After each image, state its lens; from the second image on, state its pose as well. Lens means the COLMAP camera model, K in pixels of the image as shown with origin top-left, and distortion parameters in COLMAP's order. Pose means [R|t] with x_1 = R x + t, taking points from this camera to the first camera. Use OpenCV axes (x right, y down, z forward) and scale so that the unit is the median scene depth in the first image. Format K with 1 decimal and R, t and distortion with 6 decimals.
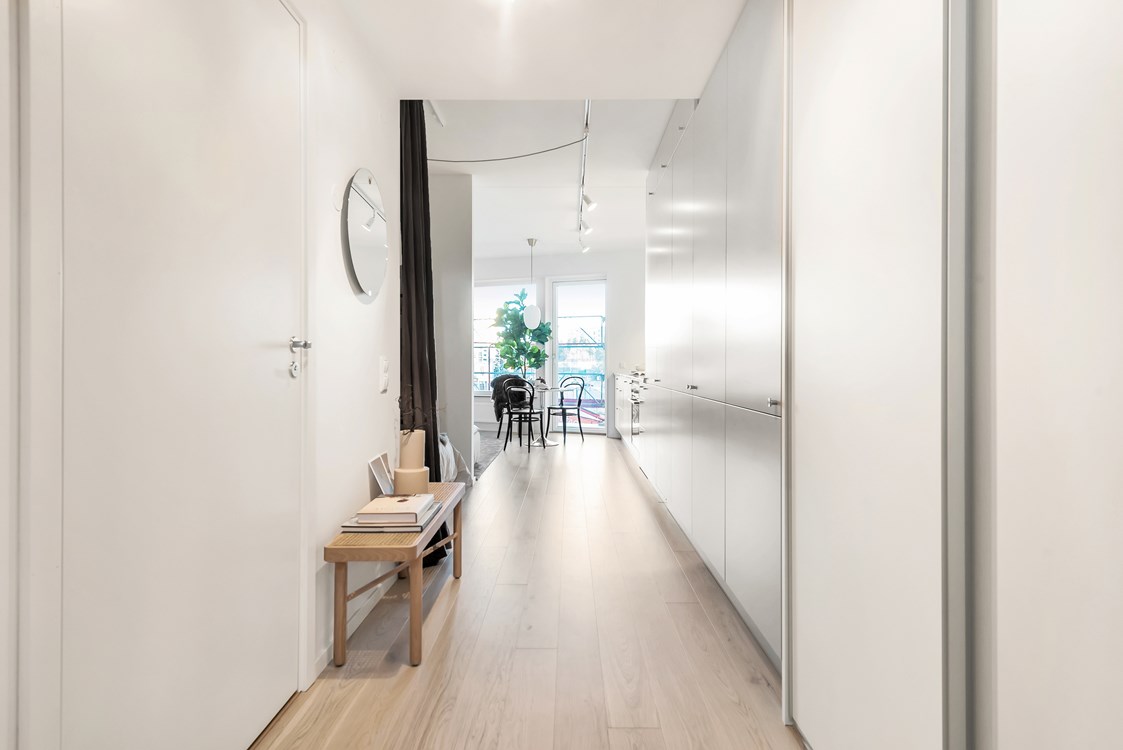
lens RADIAL K [[553.0, 0, 562.6], [0, 553.0, 370.4], [0, 0, 1]] dist [0.001226, -0.000277]
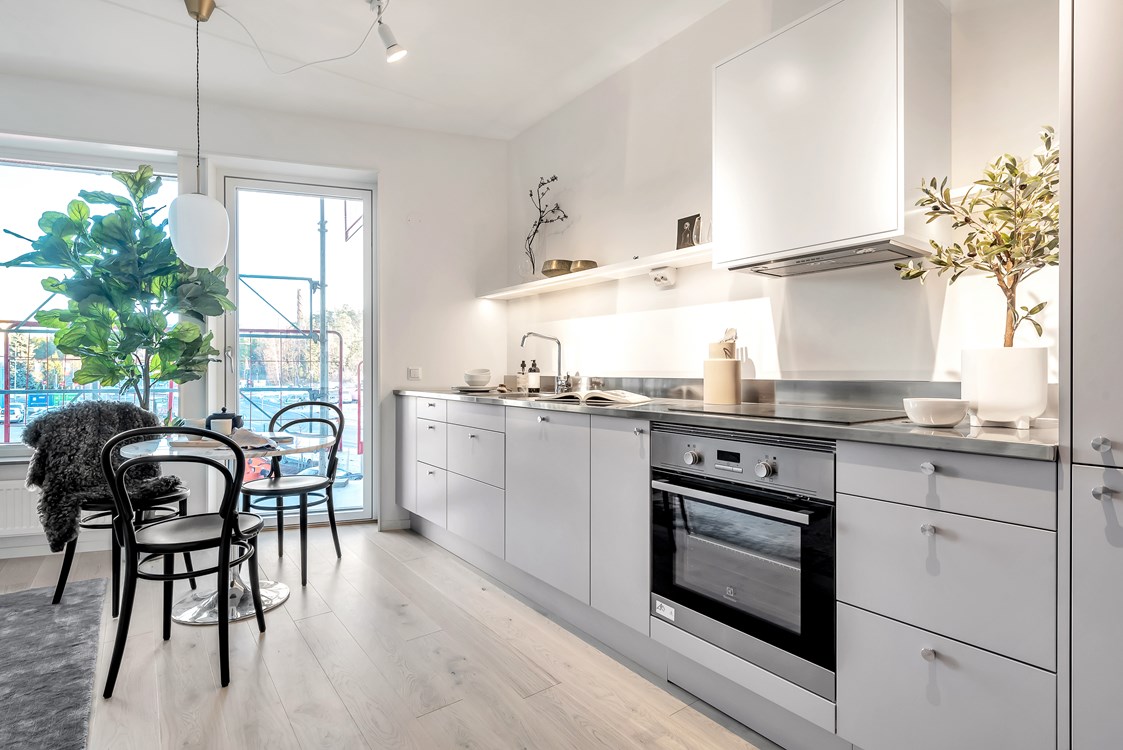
lens RADIAL K [[553.0, 0, 562.6], [0, 553.0, 370.4], [0, 0, 1]] dist [0.001226, -0.000277]
pose [[0.784514, -0.002359, 0.620106, -0.080454], [0.007009, 0.999963, -0.005063, -0.008290], [-0.620071, 0.008319, 0.784501, 0.535142]]
